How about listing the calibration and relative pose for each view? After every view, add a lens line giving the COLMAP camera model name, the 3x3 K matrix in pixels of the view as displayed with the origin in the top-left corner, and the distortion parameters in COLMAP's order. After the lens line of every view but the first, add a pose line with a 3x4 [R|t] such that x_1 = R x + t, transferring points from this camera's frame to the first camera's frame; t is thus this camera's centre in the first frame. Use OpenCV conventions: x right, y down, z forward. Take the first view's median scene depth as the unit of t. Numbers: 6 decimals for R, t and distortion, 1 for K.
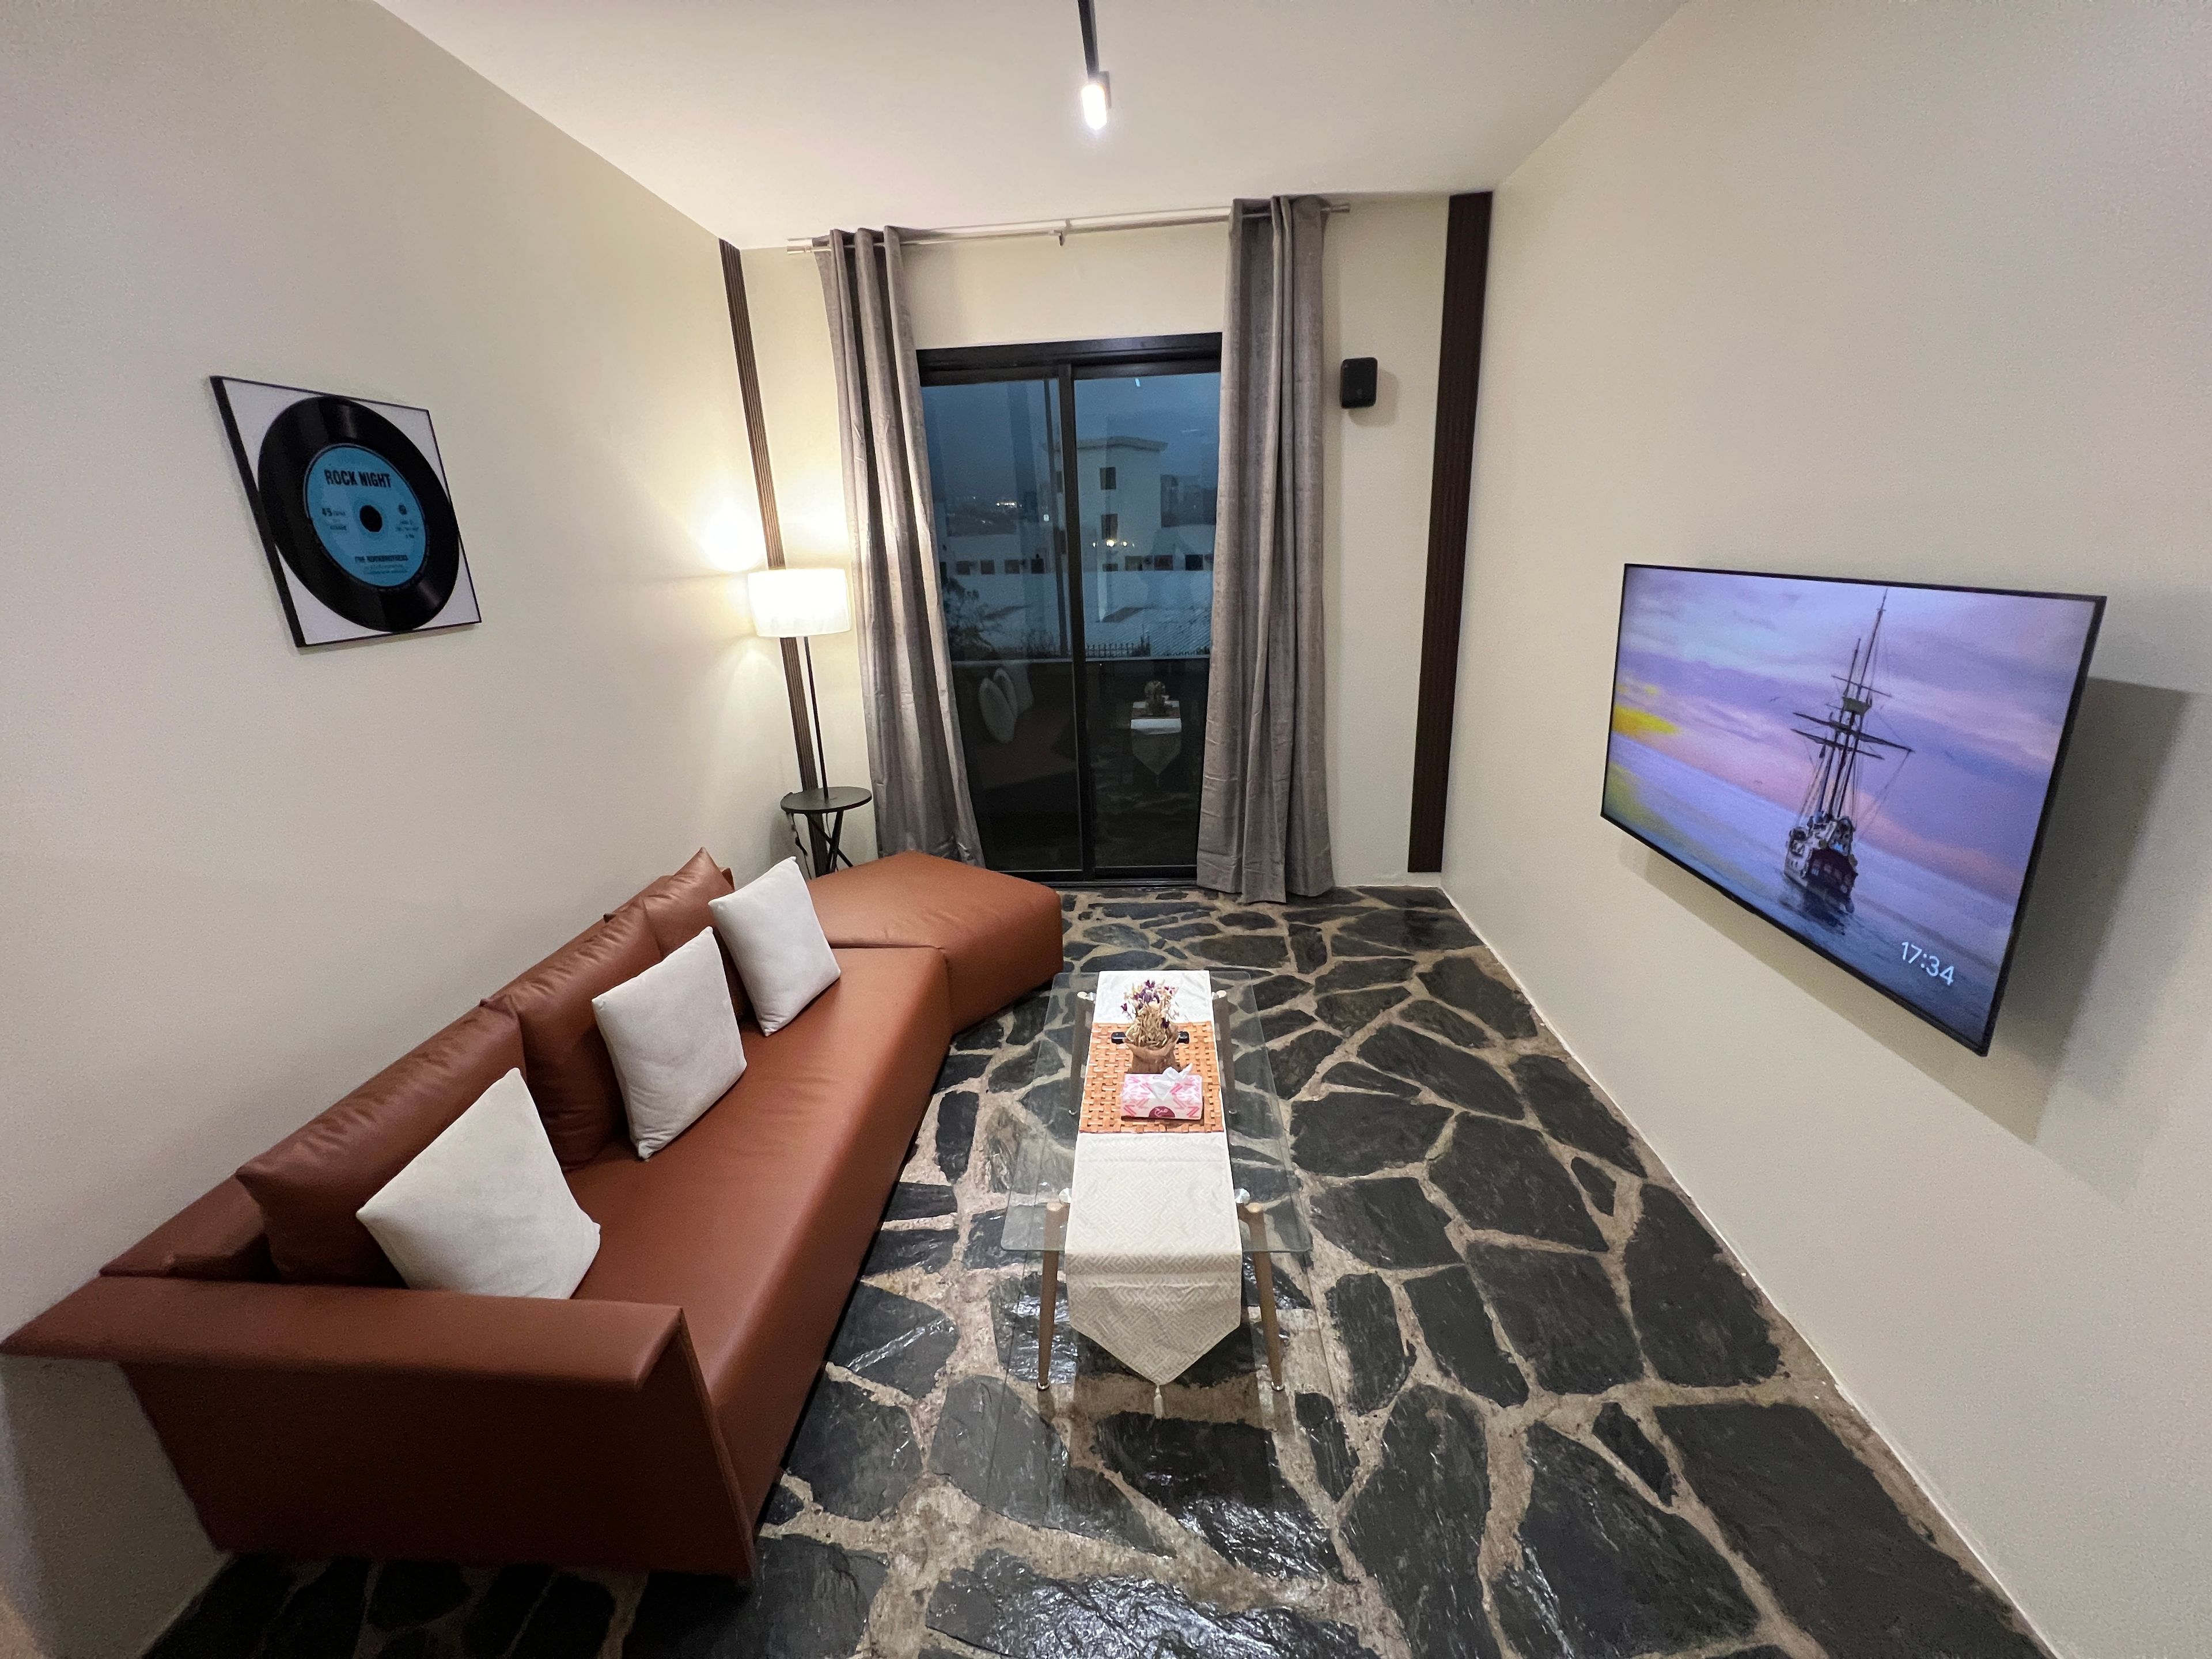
lens RADIAL K [[886.4, 0, 1101.4], [0, 886.4, 828.2], [0, 0, 1]] dist [0.000554, -0.000015]
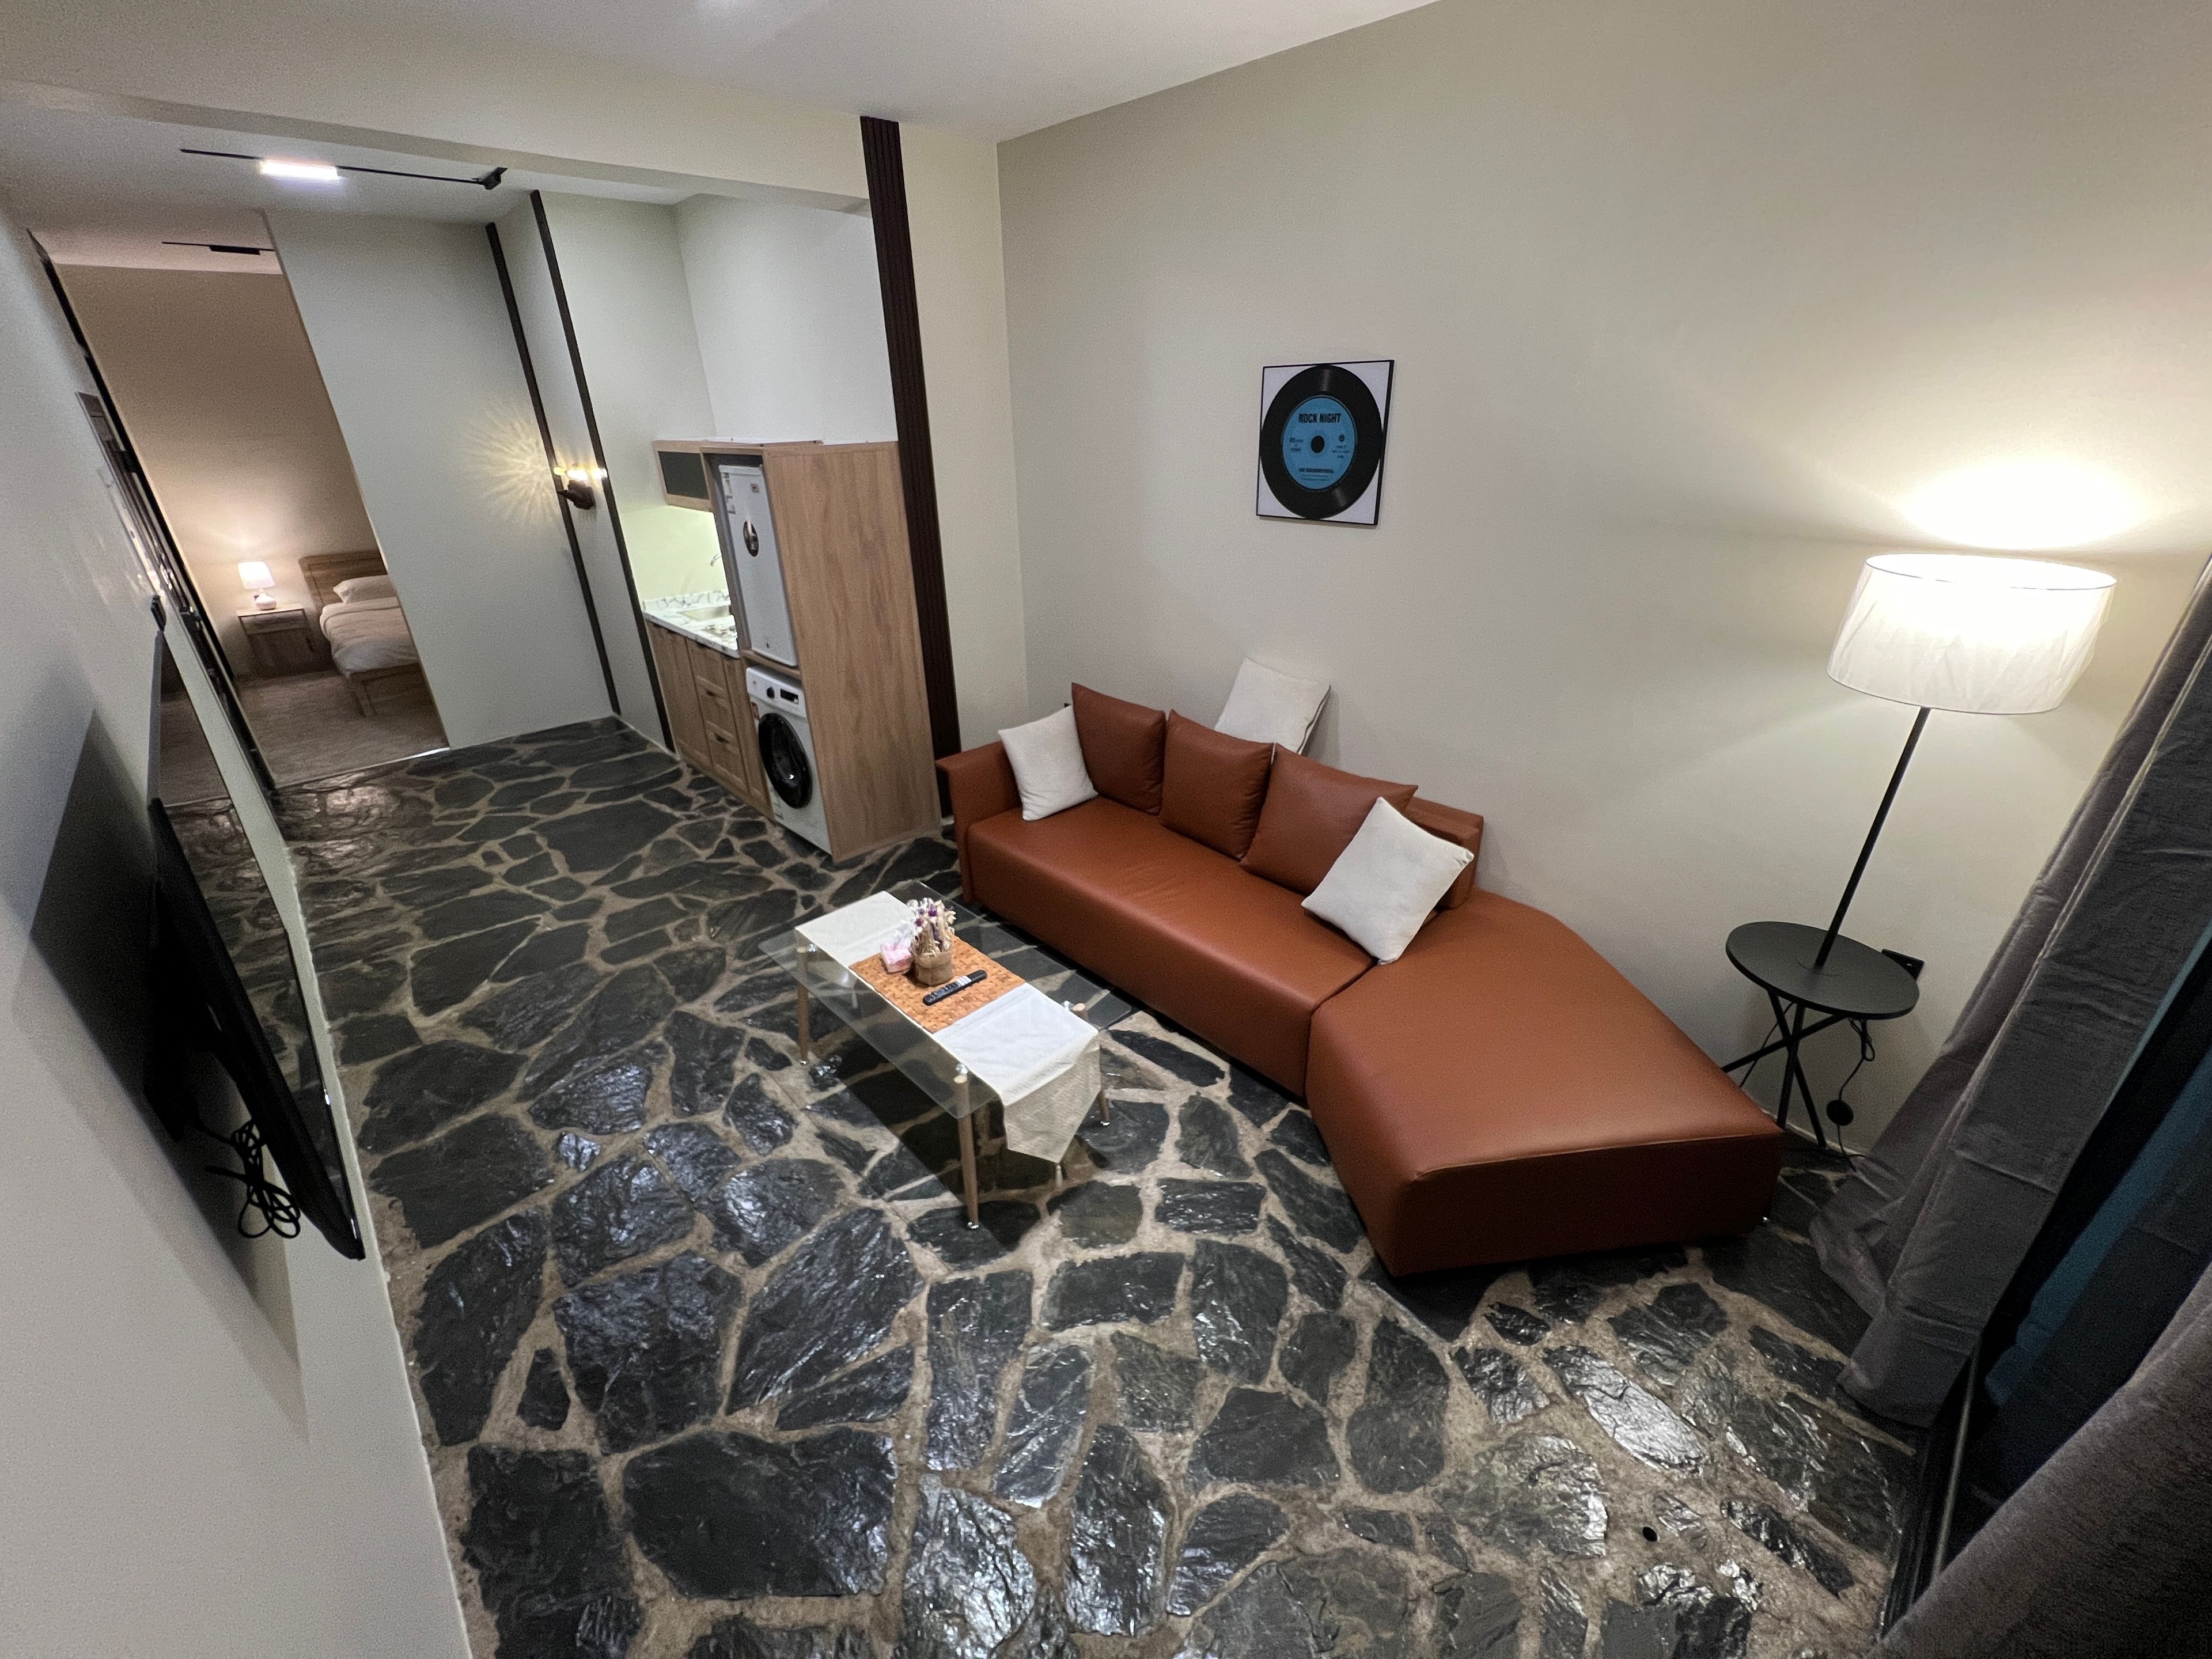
lens RADIAL K [[888.6, 0, 1101.6], [0, 888.6, 828.3], [0, 0, 1]] dist [-0.000286, 0.000064]
pose [[-0.684656, 0.362148, -0.632531, 0.569778], [-0.181178, 0.756029, 0.628963, -0.643373], [0.705989, 0.545224, -0.452006, 1.544211]]
